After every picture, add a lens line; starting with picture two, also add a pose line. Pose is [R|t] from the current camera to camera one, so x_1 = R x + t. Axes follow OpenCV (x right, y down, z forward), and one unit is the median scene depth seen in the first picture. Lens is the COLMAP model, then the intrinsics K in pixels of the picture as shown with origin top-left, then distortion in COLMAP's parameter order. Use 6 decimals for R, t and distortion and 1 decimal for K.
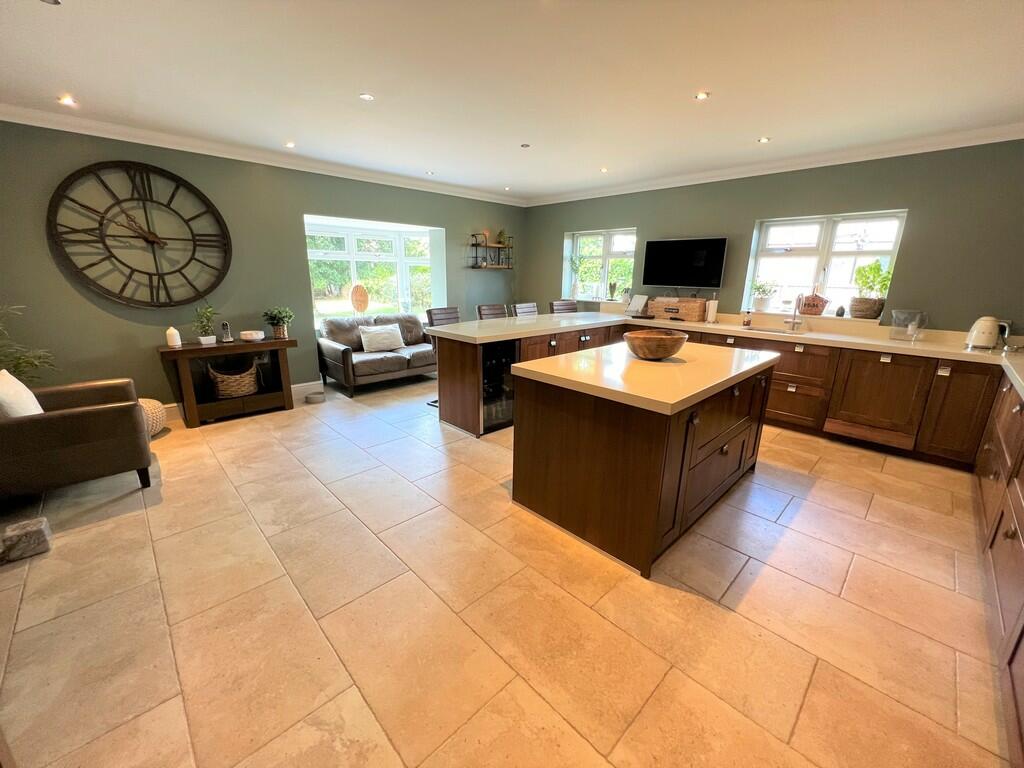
lens RADIAL K [[409.6, 0, 507.8], [0, 409.6, 382.9], [0, 0, 1]] dist [-0.001892, 0.000253]
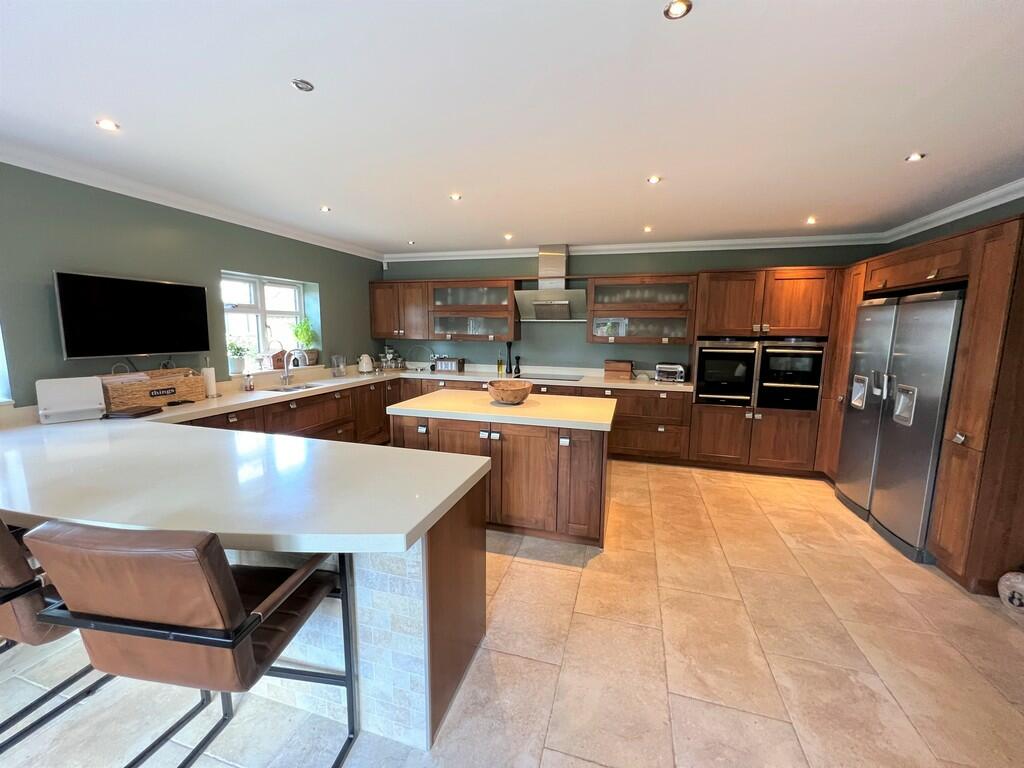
lens RADIAL K [[409.6, 0, 507.7], [0, 409.6, 385.6], [0, 0, 1]] dist [-0.001892, 0.000253]
pose [[-0.486791, -0.142297, 0.861850, -0.565300], [0.210729, 0.938372, 0.273955, -0.357751], [-0.847719, 0.314976, -0.426805, 1.188240]]
